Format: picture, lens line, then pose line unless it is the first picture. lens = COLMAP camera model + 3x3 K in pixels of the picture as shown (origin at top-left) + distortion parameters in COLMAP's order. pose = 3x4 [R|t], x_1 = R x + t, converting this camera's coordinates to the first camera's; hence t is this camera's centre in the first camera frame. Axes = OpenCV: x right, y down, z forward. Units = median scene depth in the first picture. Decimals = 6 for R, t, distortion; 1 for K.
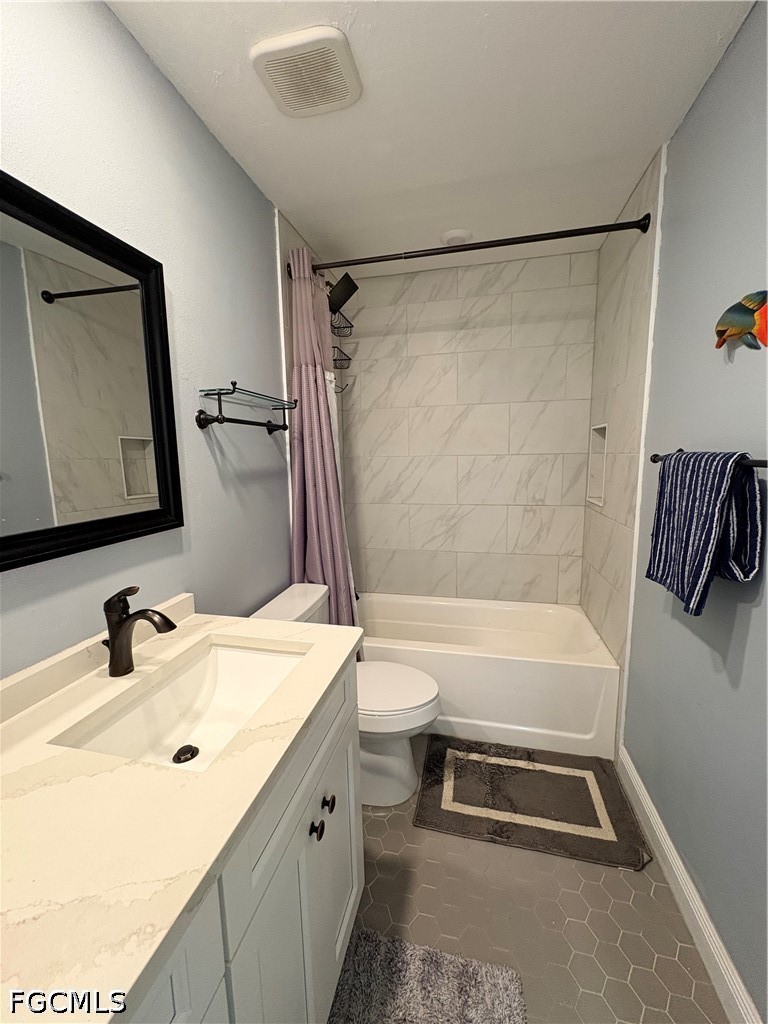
lens RADIAL K [[408.9, 0, 385.7], [0, 408.9, 515.0], [0, 0, 1]] dist [-0.000108, 0.000479]
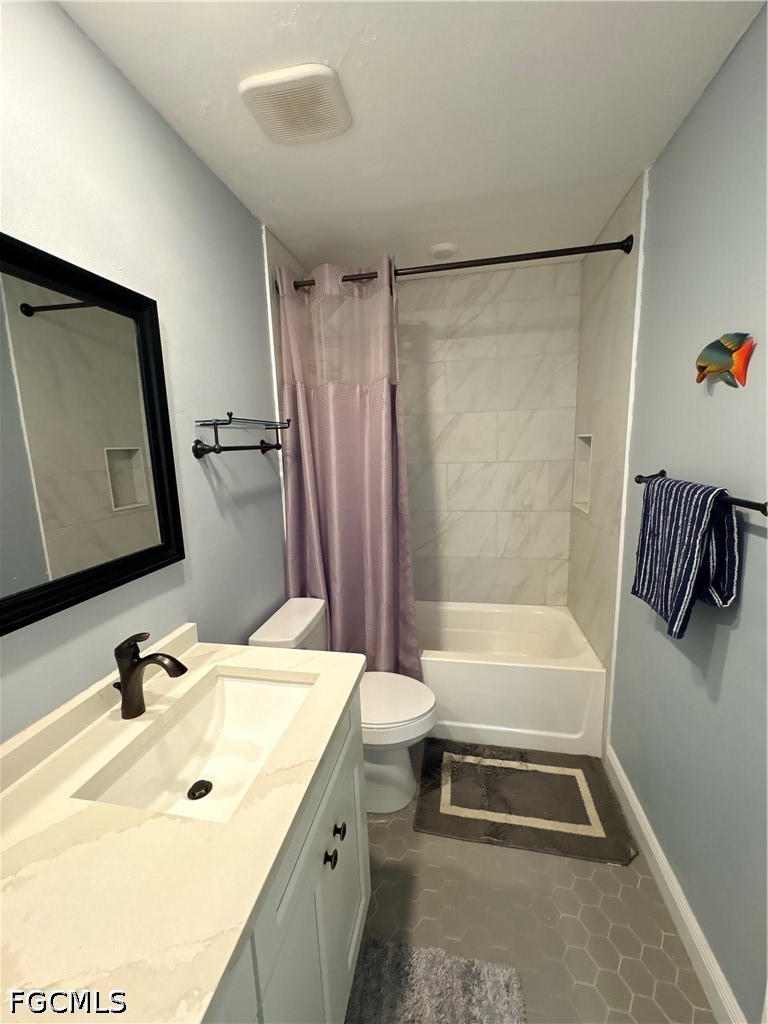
lens RADIAL K [[408.9, 0, 386.4], [0, 408.9, 515.4], [0, 0, 1]] dist [-0.000108, 0.000479]
pose [[0.999180, -0.021323, 0.034430, -0.026116], [0.020461, 0.999473, 0.025189, -0.087958], [-0.034949, -0.024464, 0.999090, -0.024416]]
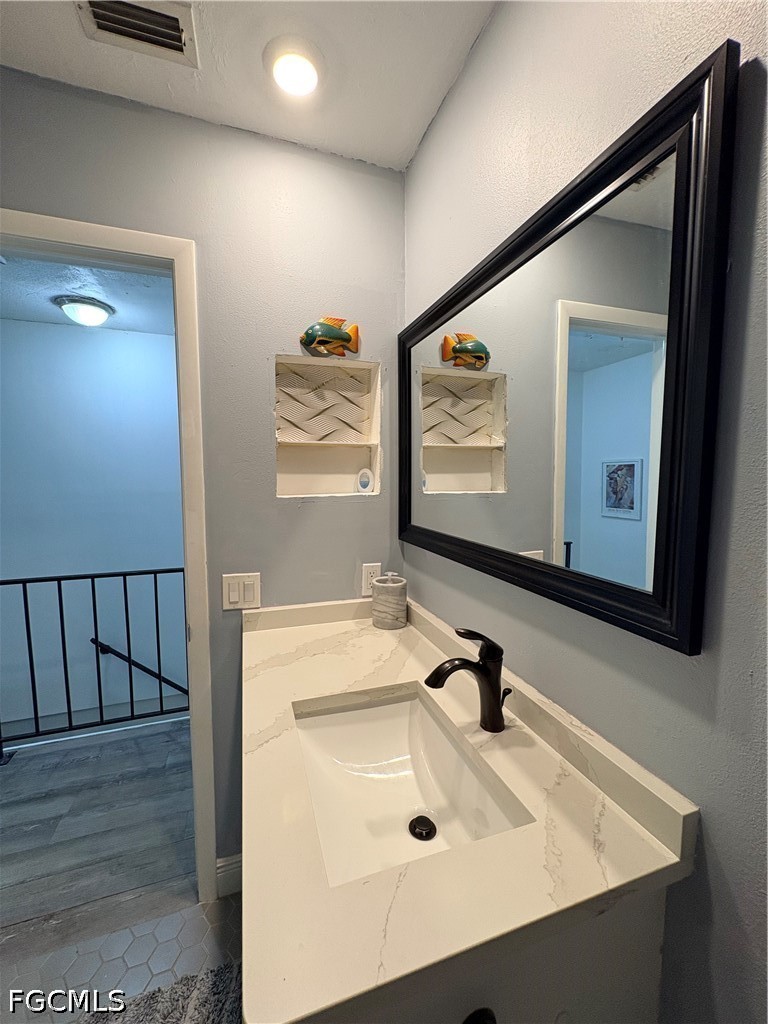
lens RADIAL K [[408.9, 0, 385.0], [0, 408.9, 508.4], [0, 0, 1]] dist [-0.000108, 0.000479]
pose [[-0.847495, 0.060141, -0.527385, -0.002778], [-0.064831, 0.974394, 0.215297, -0.180941], [0.526829, 0.216654, -0.821895, 1.061375]]
